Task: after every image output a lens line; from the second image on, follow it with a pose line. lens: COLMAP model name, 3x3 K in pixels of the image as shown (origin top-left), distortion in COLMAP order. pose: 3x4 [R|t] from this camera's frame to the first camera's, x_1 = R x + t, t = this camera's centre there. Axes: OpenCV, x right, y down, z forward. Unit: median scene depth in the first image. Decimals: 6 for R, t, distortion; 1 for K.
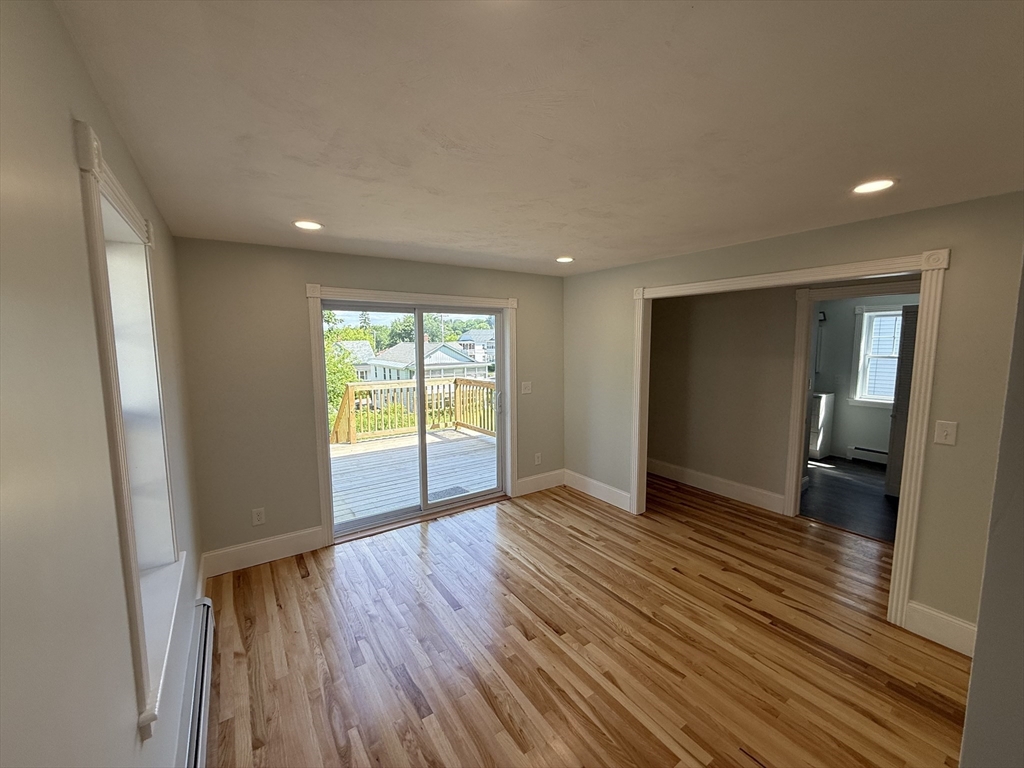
lens RADIAL K [[416.0, 0, 511.7], [0, 416.0, 383.4], [0, 0, 1]] dist [-0.000146, -0.000082]
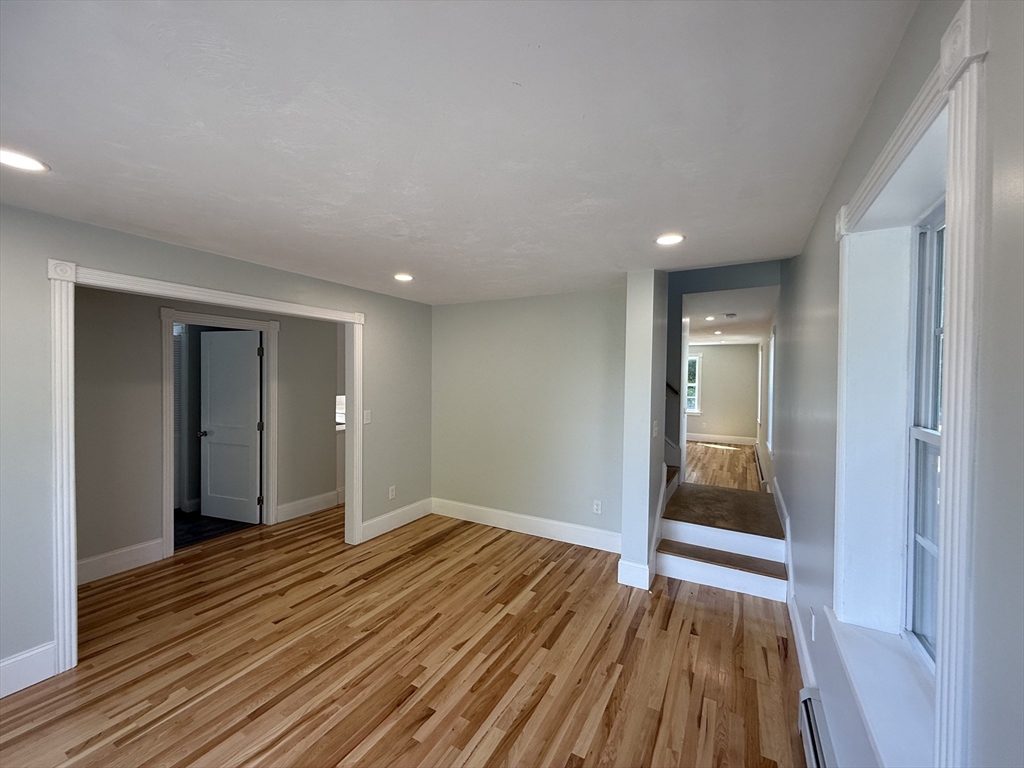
lens RADIAL K [[416.0, 0, 507.2], [0, 416.0, 384.7], [0, 0, 1]] dist [-0.000146, -0.000082]
pose [[-0.448058, -0.013279, 0.893906, -0.713400], [0.085788, 0.994637, 0.057775, -0.062861], [-0.889879, 0.102573, -0.444516, 1.106117]]
